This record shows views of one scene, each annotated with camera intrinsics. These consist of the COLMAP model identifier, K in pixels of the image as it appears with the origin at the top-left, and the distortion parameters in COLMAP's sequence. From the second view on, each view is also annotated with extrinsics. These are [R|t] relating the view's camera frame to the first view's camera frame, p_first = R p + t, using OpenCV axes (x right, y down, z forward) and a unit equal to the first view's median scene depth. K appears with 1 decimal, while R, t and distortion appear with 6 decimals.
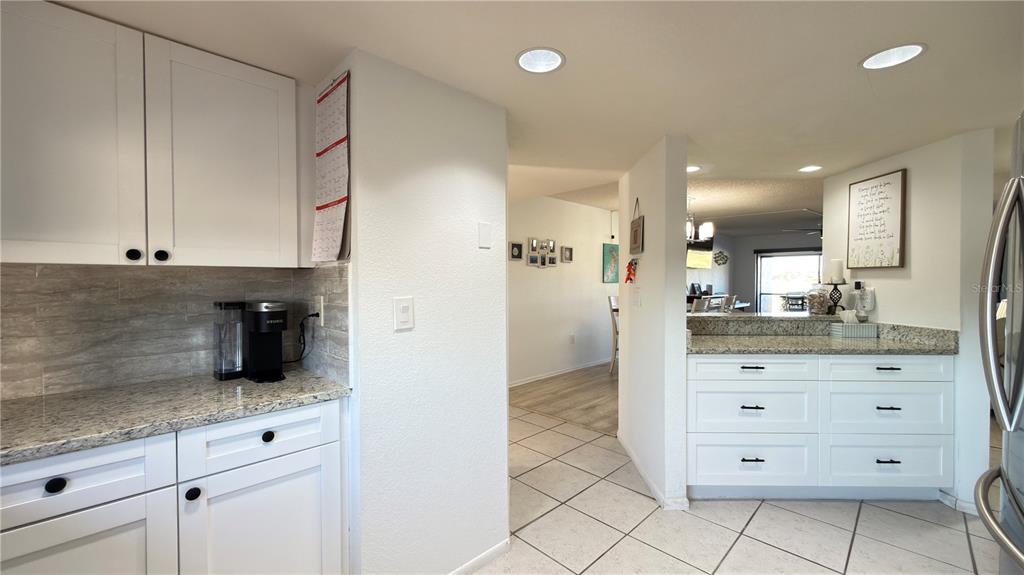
lens RADIAL K [[406.3, 0, 512.0], [0, 406.3, 287.5], [0, 0, 1]] dist [-0.001709, -0.000063]
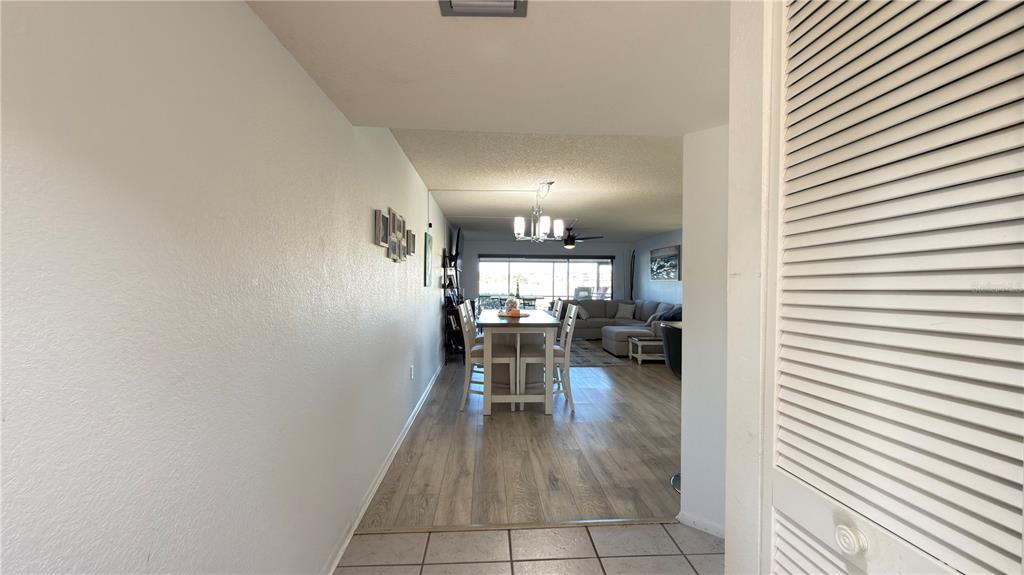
lens RADIAL K [[406.3, 0, 512.0], [0, 406.3, 287.5], [0, 0, 1]] dist [-0.001709, -0.000063]
pose [[0.660674, -0.006640, 0.750644, -0.280683], [0.011110, 0.999938, -0.000933, -0.009790], [-0.750591, 0.008956, 0.660707, 0.522869]]
